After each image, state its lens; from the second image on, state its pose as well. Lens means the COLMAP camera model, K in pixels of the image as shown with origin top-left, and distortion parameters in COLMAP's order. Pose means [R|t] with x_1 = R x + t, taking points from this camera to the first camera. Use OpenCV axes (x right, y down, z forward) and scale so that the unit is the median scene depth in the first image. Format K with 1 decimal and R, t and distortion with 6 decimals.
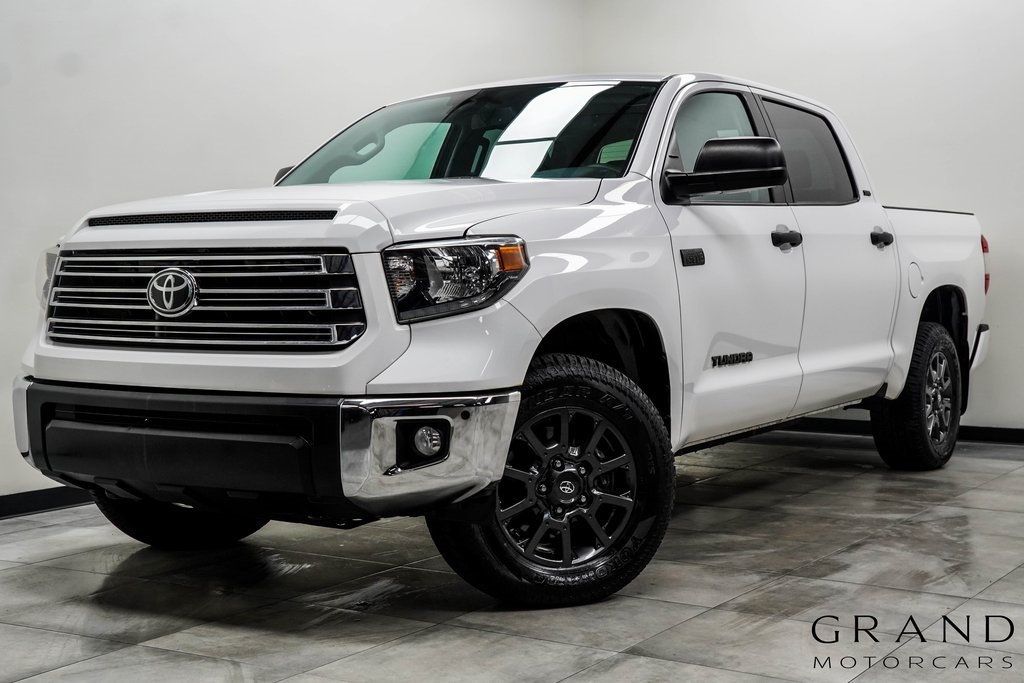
lens RADIAL K [[1402.6, 0, 512.0], [0, 1402.6, 341.5], [0, 0, 1]] dist [0.135384, 0.044144]
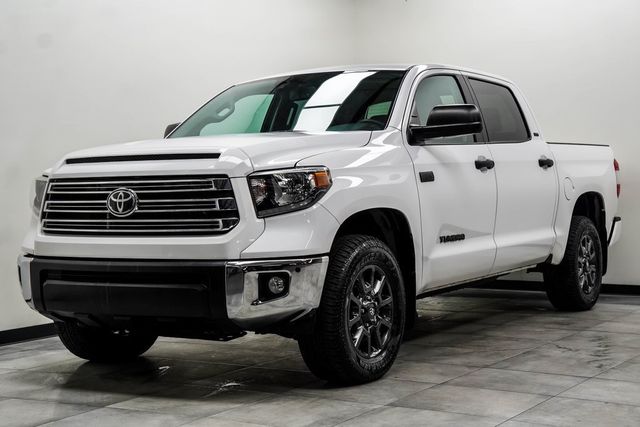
lens RADIAL K [[1051.3, 0, 320.0], [0, 1051.3, 213.5], [0, 0, 1]] dist [0.189061, -0.073077]
pose [[0.999602, -0.015375, 0.023639, -0.029528], [0.015954, 0.999573, -0.024479, 0.012569], [-0.023253, 0.024846, 0.999421, -0.254185]]
